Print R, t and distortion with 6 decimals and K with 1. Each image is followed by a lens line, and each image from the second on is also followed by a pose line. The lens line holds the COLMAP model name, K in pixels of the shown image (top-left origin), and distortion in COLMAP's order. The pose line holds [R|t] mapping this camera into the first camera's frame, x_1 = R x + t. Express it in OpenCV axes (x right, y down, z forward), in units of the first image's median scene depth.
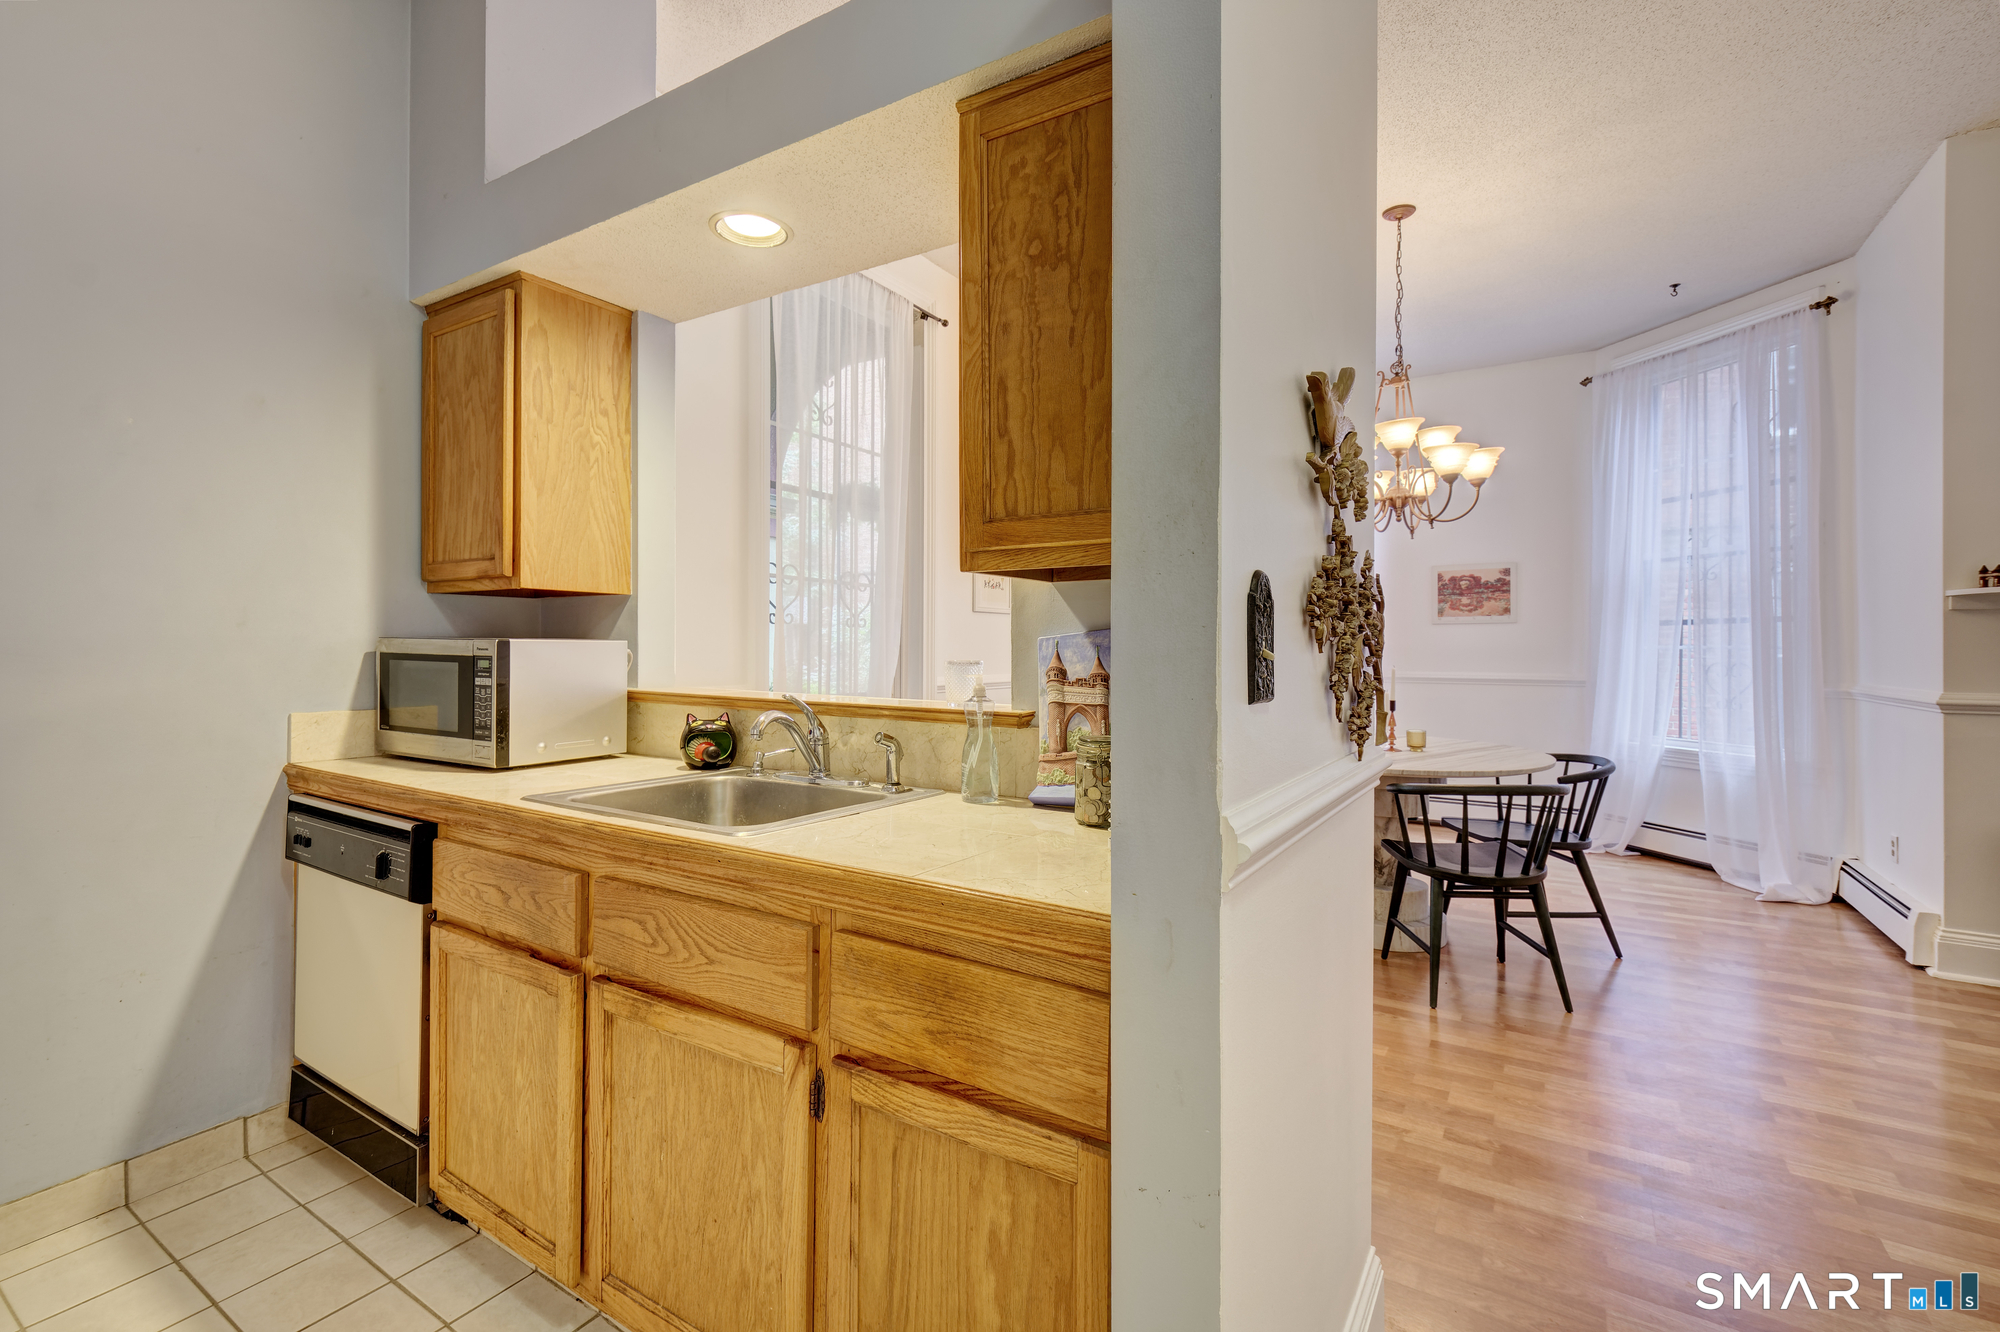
lens RADIAL K [[892.2, 0, 999.3], [0, 892.2, 645.0], [0, 0, 1]] dist [-0.009178, 0.004505]
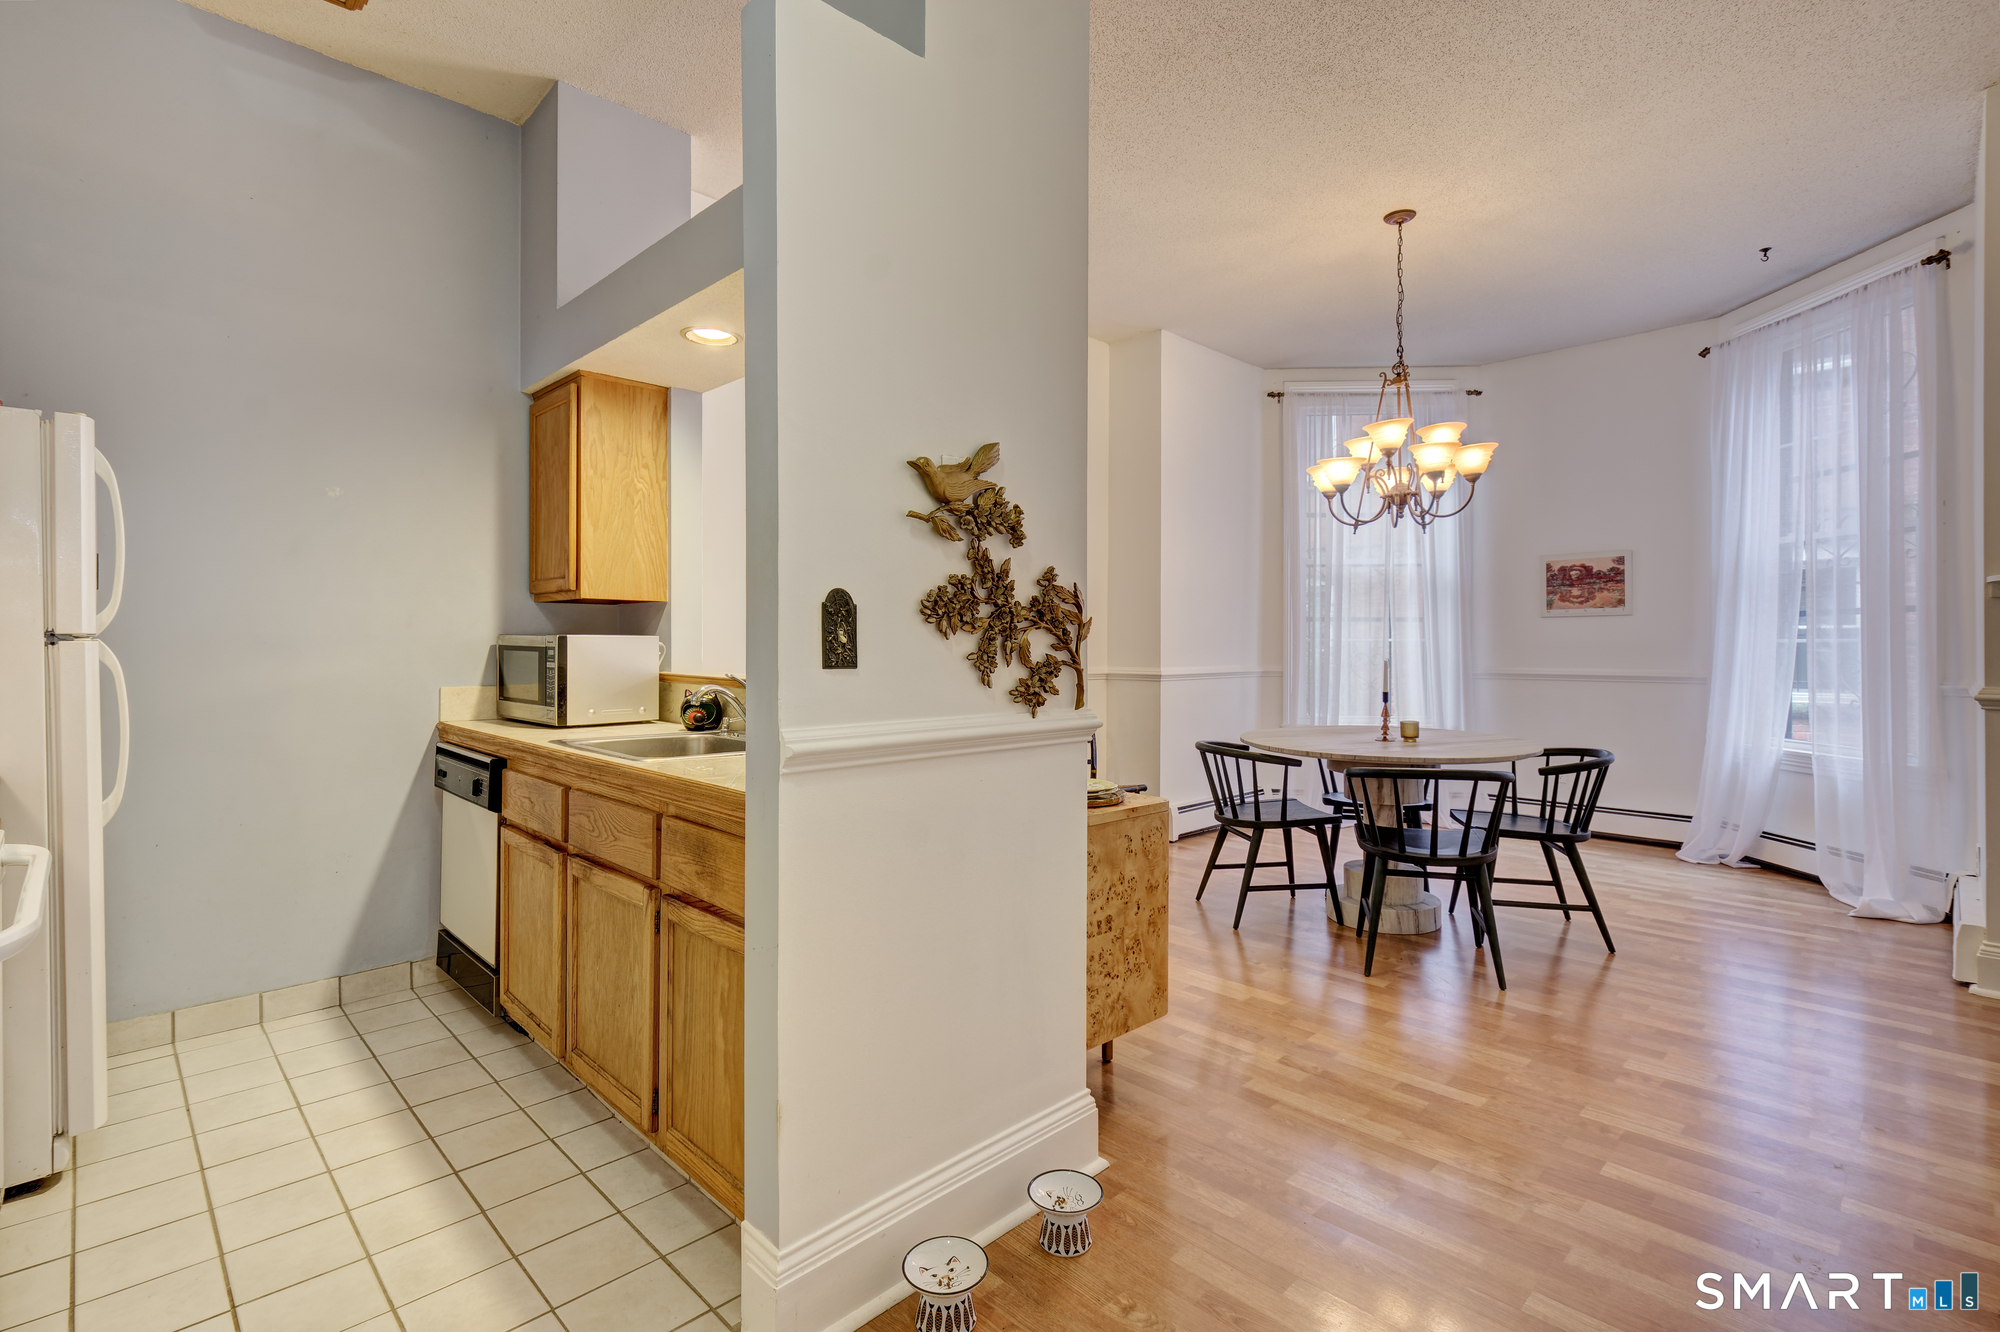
lens RADIAL K [[936.9, 0, 1000.8], [0, 936.9, 640.9], [0, 0, 1]] dist [-0.001286, 0.000179]
pose [[0.974276, -0.002853, -0.225342, 0.411241], [0.002408, 0.999995, -0.002249, 0.007006], [0.225347, 0.001649, 0.974277, -0.263792]]
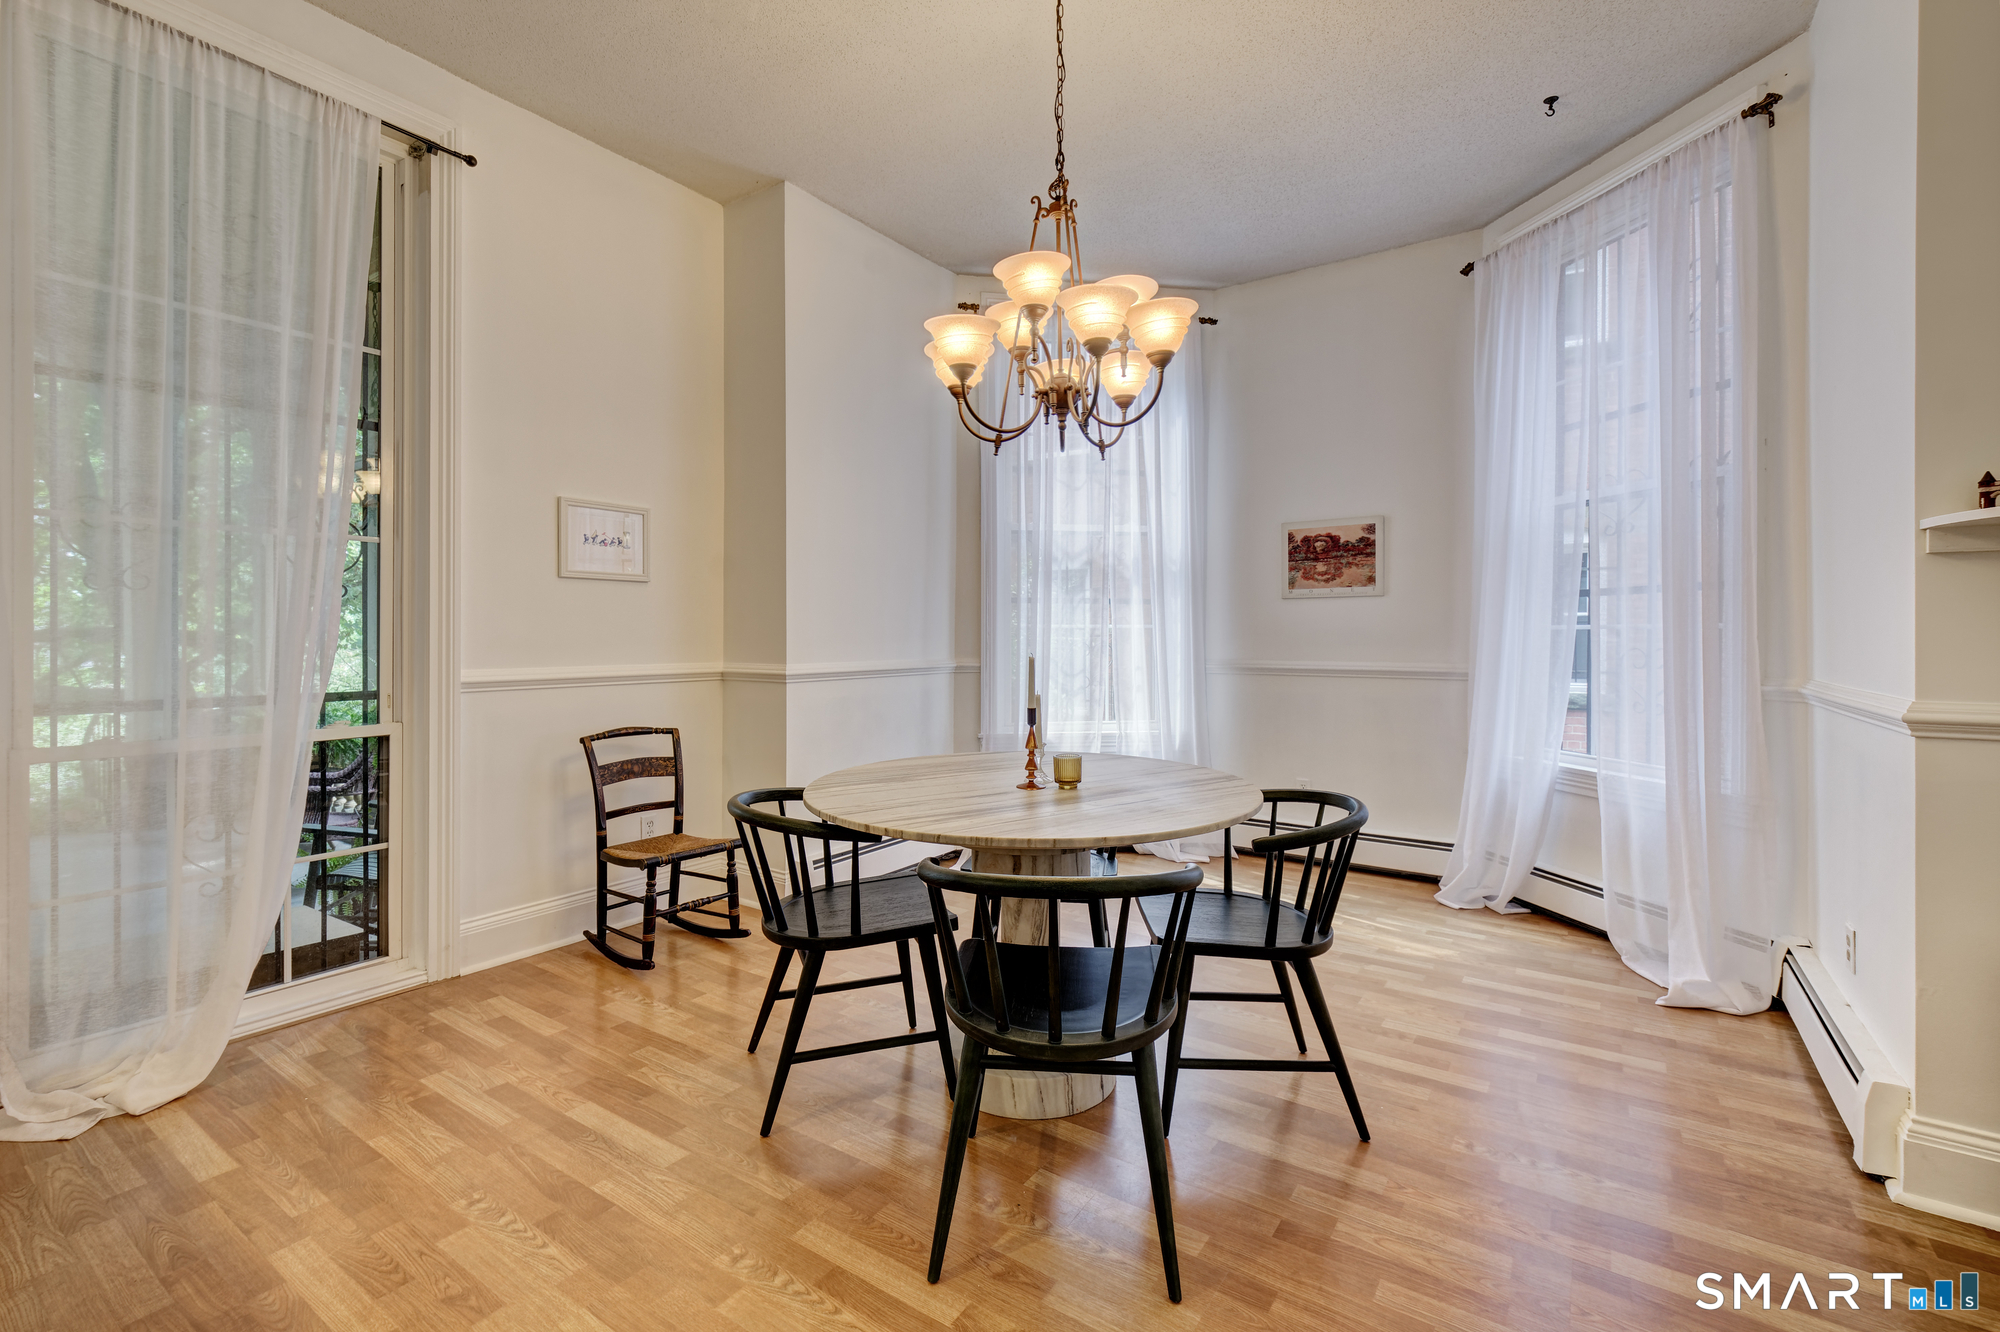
lens RADIAL K [[892.6, 0, 1003.3], [0, 892.6, 635.2], [0, 0, 1]] dist [0.001586, 0.000042]
pose [[0.999649, -0.002180, -0.026401, 0.718727], [0.002268, 0.999992, 0.003326, 0.013721], [0.026394, -0.003385, 0.999646, 0.599949]]
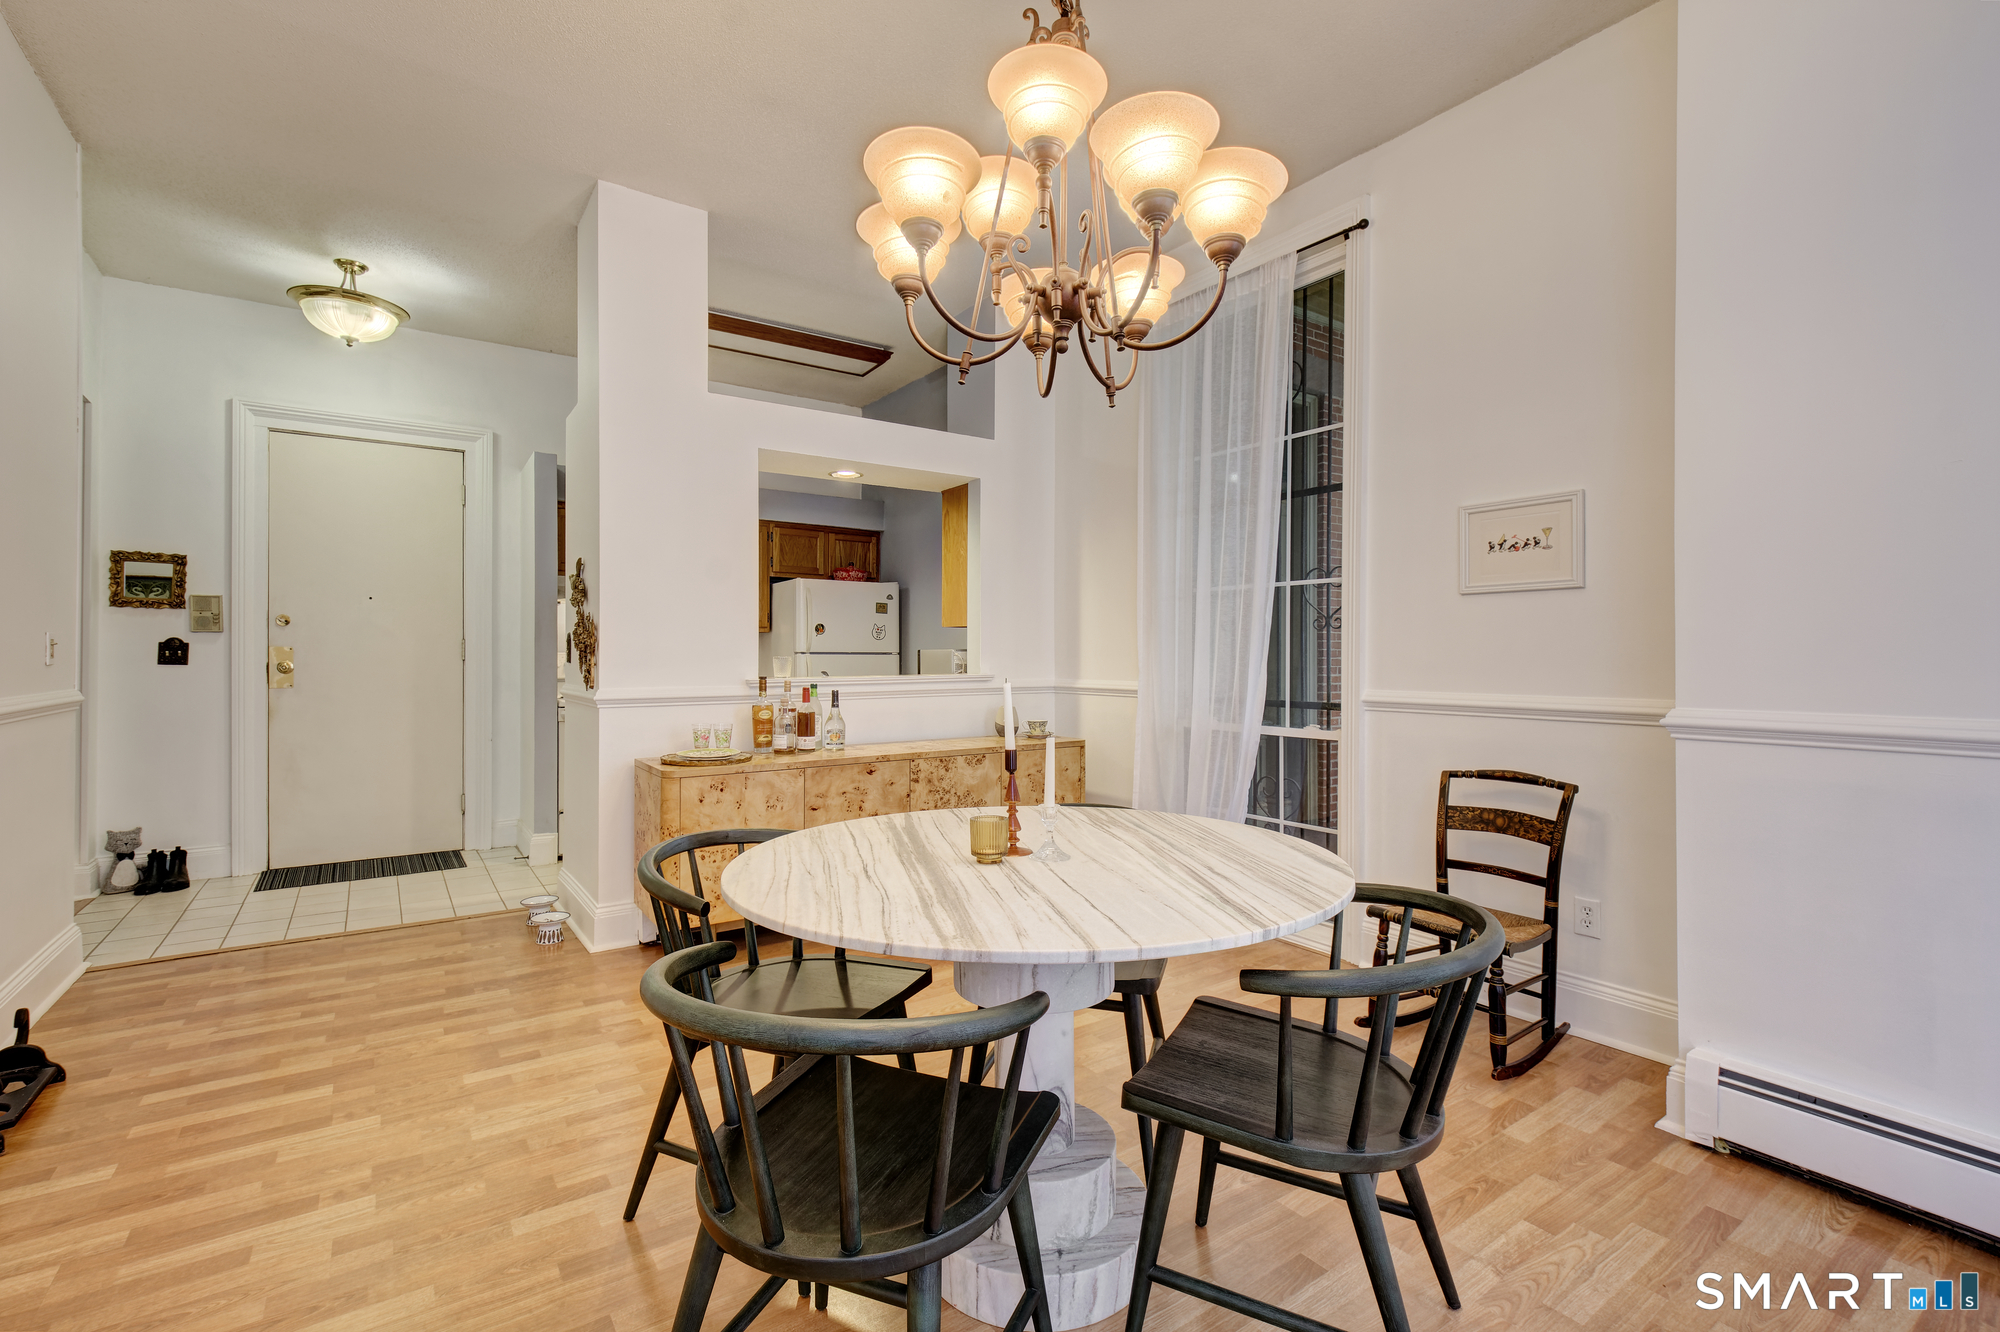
lens RADIAL K [[897.4, 0, 1000.0], [0, 897.4, 666.0], [0, 0, 1]] dist [-0.000839, -0.000831]
pose [[-0.388435, -0.003179, -0.921471, 1.477537], [-0.000629, 0.999995, -0.003185, 0.033522], [0.921476, -0.000658, -0.388435, 1.965424]]
